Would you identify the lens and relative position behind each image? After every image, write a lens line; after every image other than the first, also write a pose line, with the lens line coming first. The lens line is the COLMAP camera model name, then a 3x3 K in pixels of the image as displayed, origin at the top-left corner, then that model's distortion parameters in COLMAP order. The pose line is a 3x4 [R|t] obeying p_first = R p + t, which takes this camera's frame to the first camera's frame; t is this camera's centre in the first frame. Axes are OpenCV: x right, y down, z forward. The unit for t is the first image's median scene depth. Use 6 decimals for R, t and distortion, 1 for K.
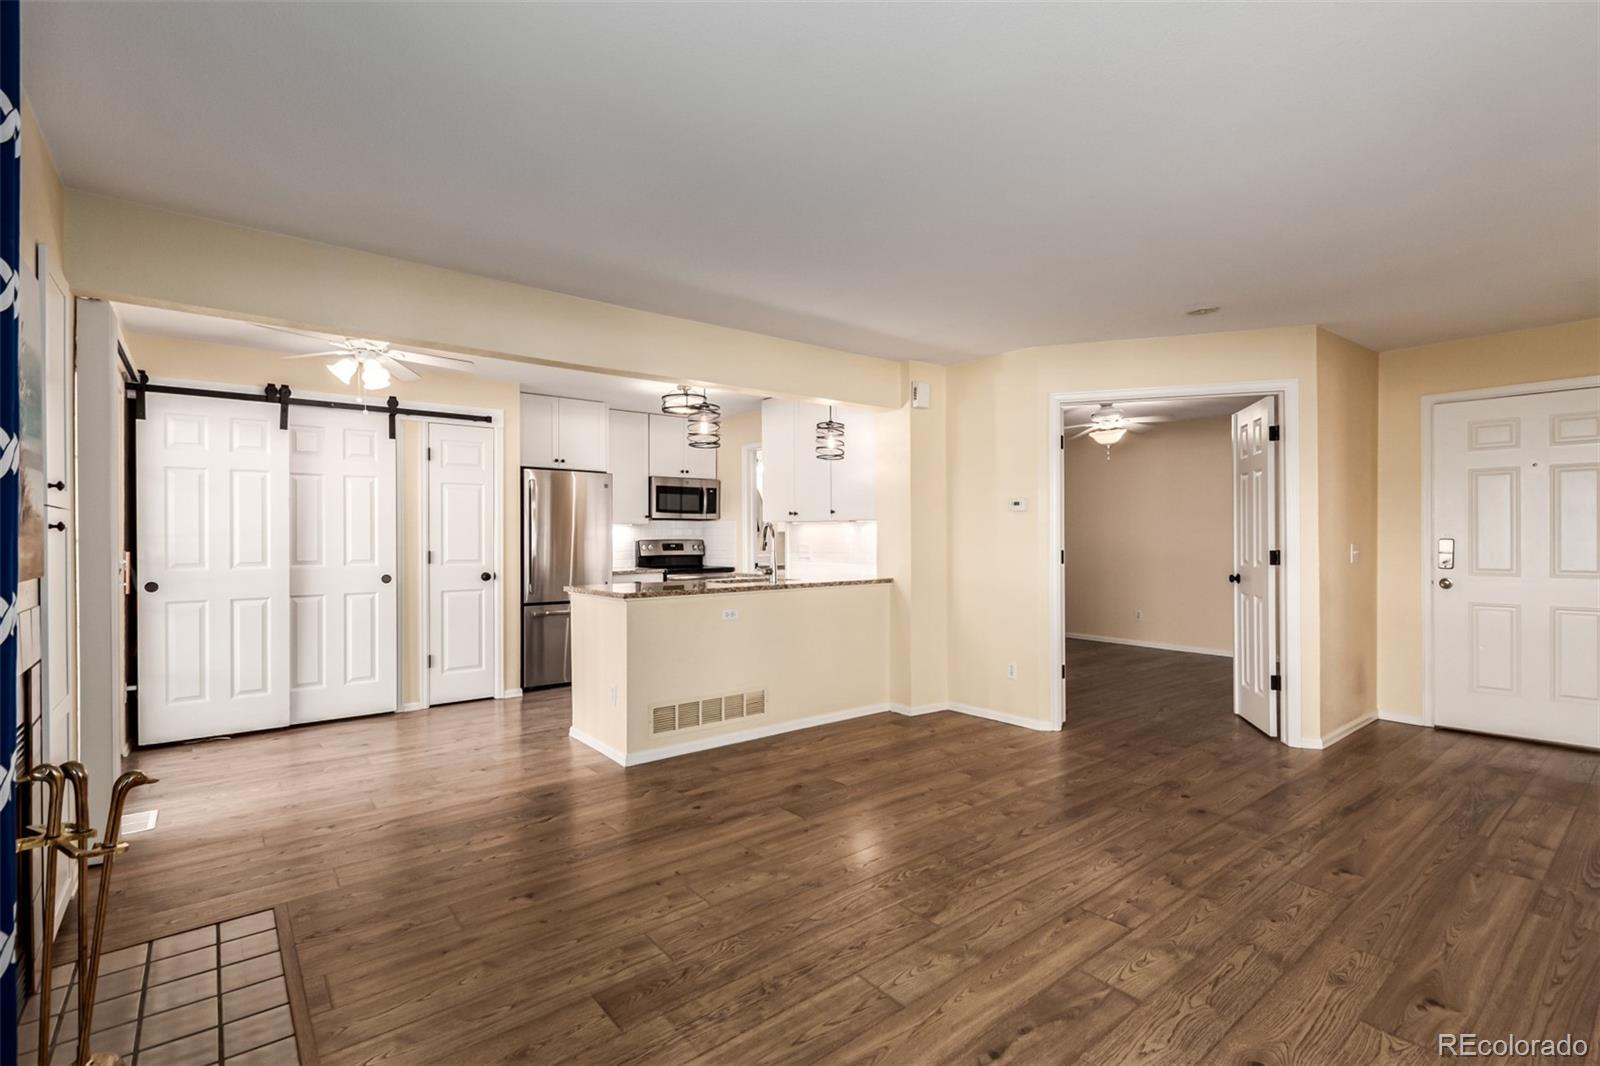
lens RADIAL K [[741.9, 0, 801.0], [0, 741.9, 536.0], [0, 0, 1]] dist [0.007592, -0.003715]
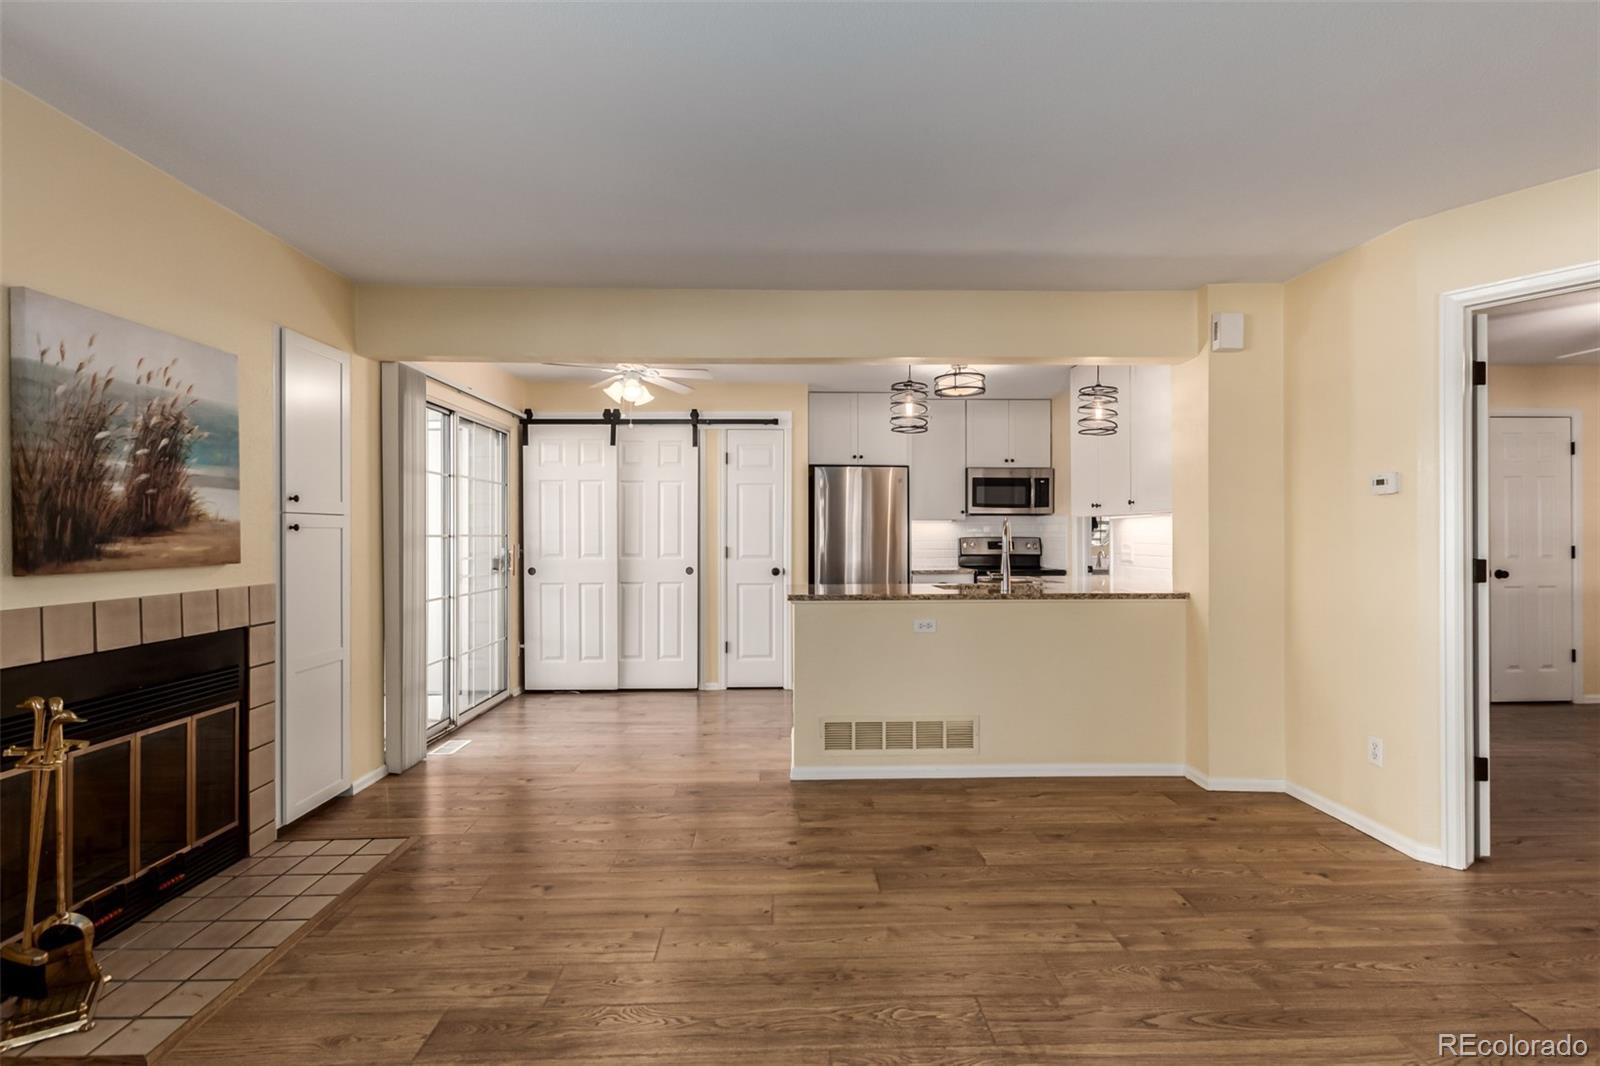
lens RADIAL K [[741.9, 0, 799.5], [0, 741.9, 535.5], [0, 0, 1]] dist [0.007592, -0.003715]
pose [[0.795489, 0.004023, -0.605955, 0.275015], [-0.000868, 0.999985, 0.005499, -0.002703], [0.605967, -0.003848, 0.795480, 0.209891]]
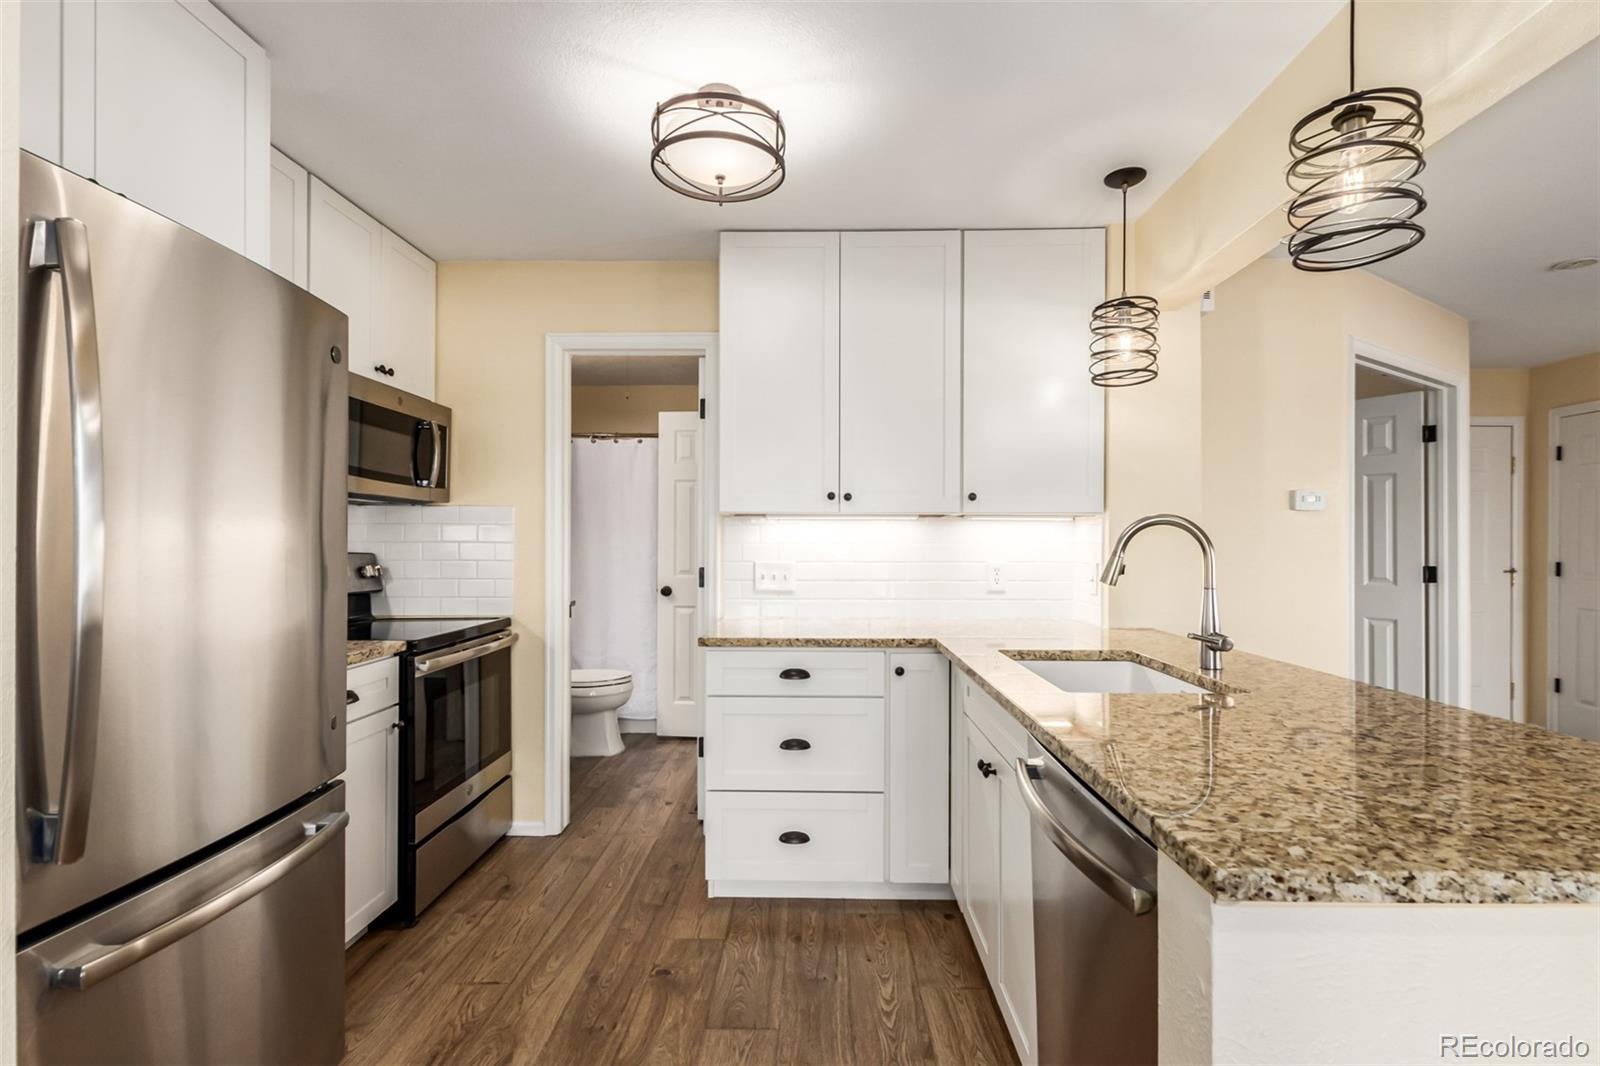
lens RADIAL K [[741.9, 0, 808.1], [0, 741.9, 535.5], [0, 0, 1]] dist [0.007592, -0.003715]
pose [[0.639736, 0.012703, 0.768490, -0.460635], [-0.005459, 0.999913, -0.011984, -0.001183], [-0.768576, 0.003471, 0.639749, 0.900333]]
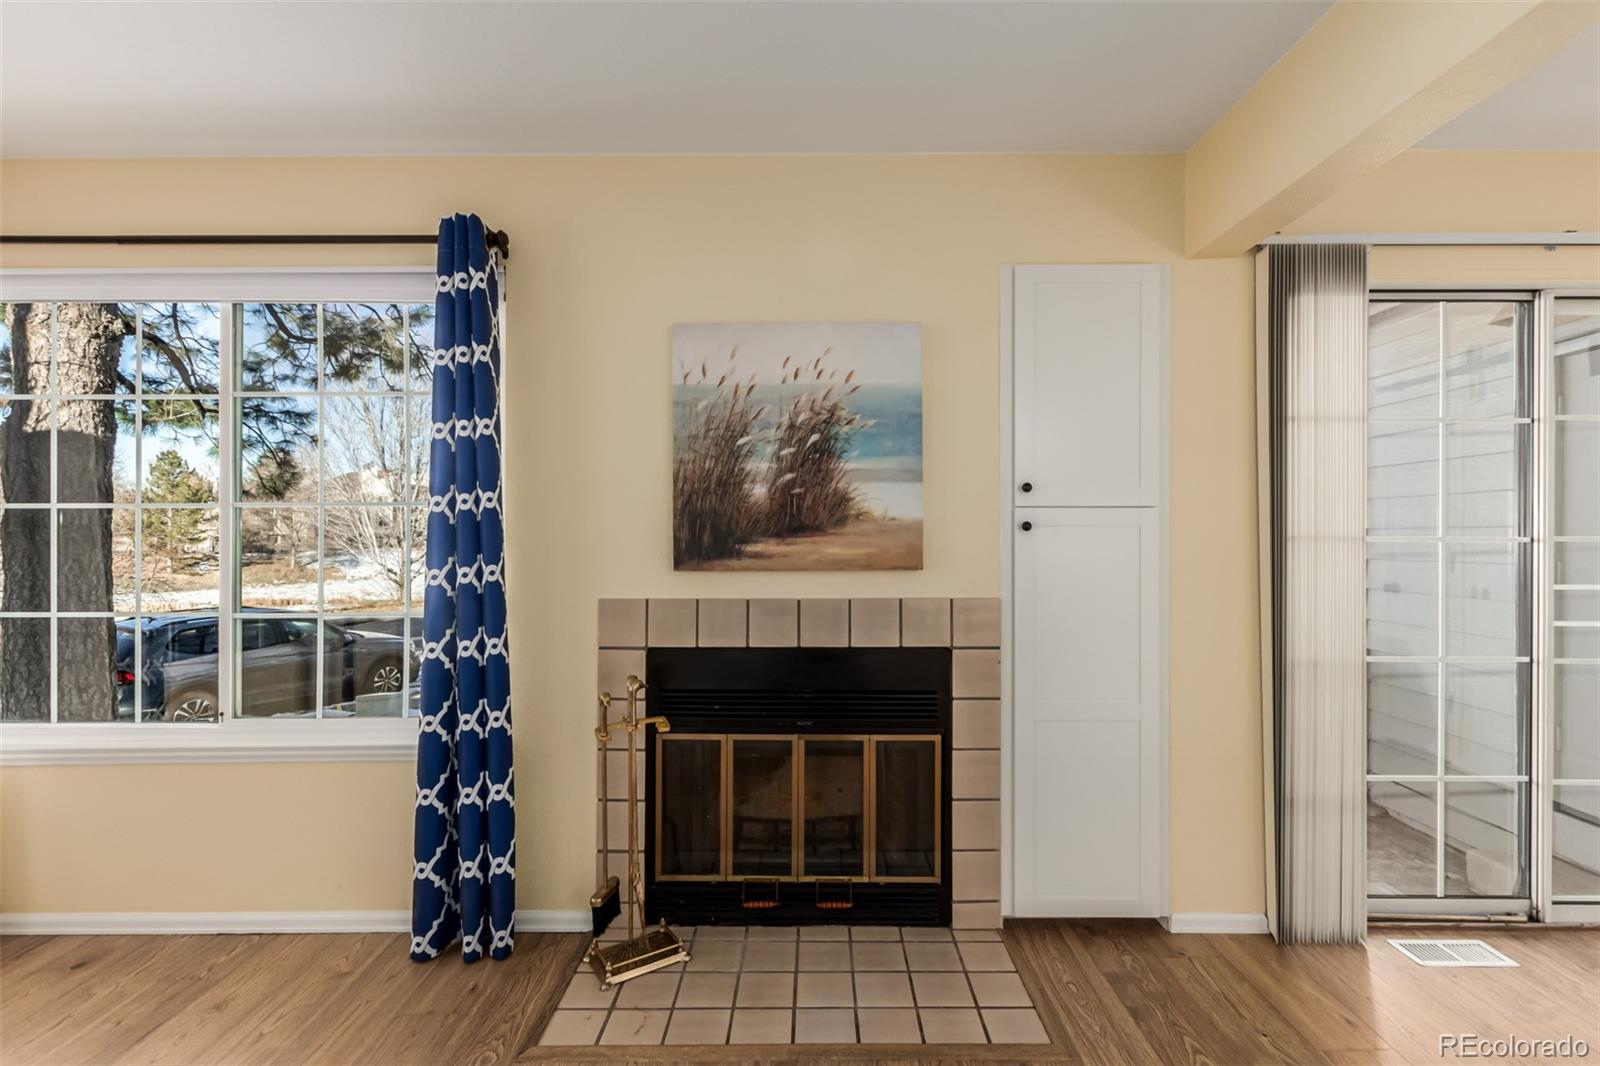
lens RADIAL K [[741.9, 0, 810.9], [0, 741.9, 526.2], [0, 0, 1]] dist [0.007592, -0.003715]
pose [[-0.630473, 0.003667, -0.776203, 0.006103], [0.002885, 0.999993, 0.002381, -0.007179], [0.776206, -0.000739, -0.630479, 0.641492]]
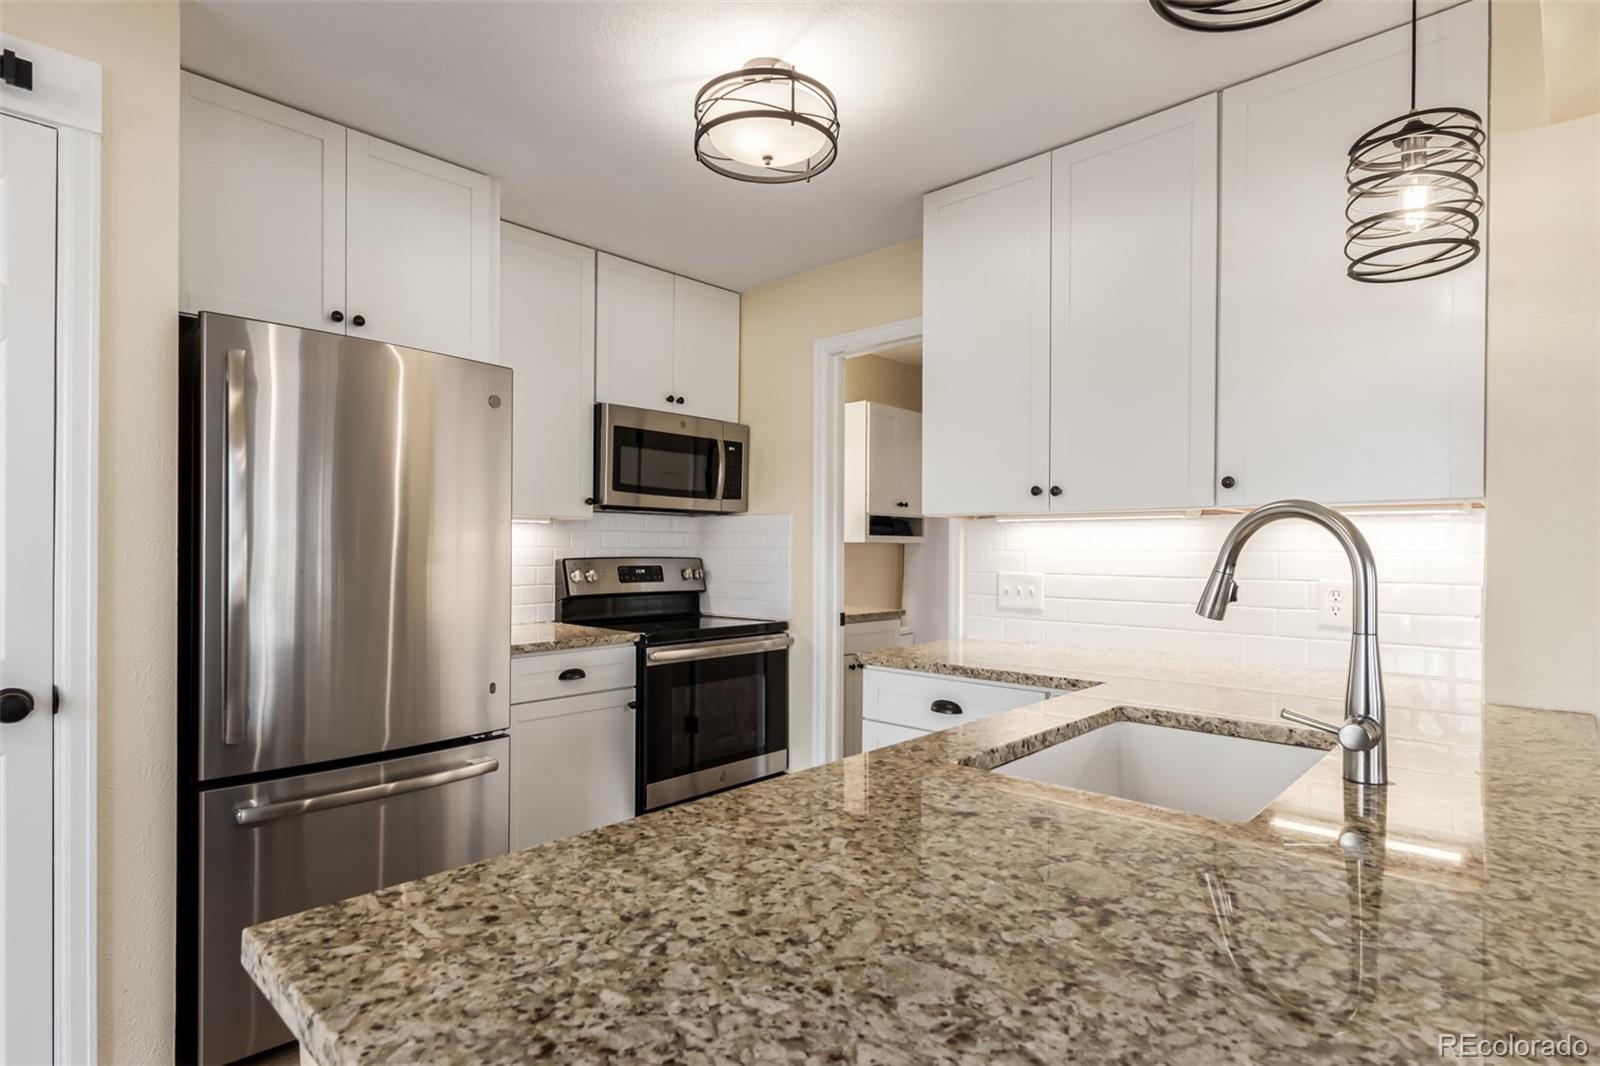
lens RADIAL K [[816.8, 0, 807.1], [0, 816.8, 543.4], [0, 0, 1]] dist [0.005844, -0.000934]
pose [[0.989017, 0.010525, 0.147426, -0.225505], [-0.009696, 0.999933, -0.006340, -0.002062], [-0.147483, 0.004841, 0.989053, 0.783420]]
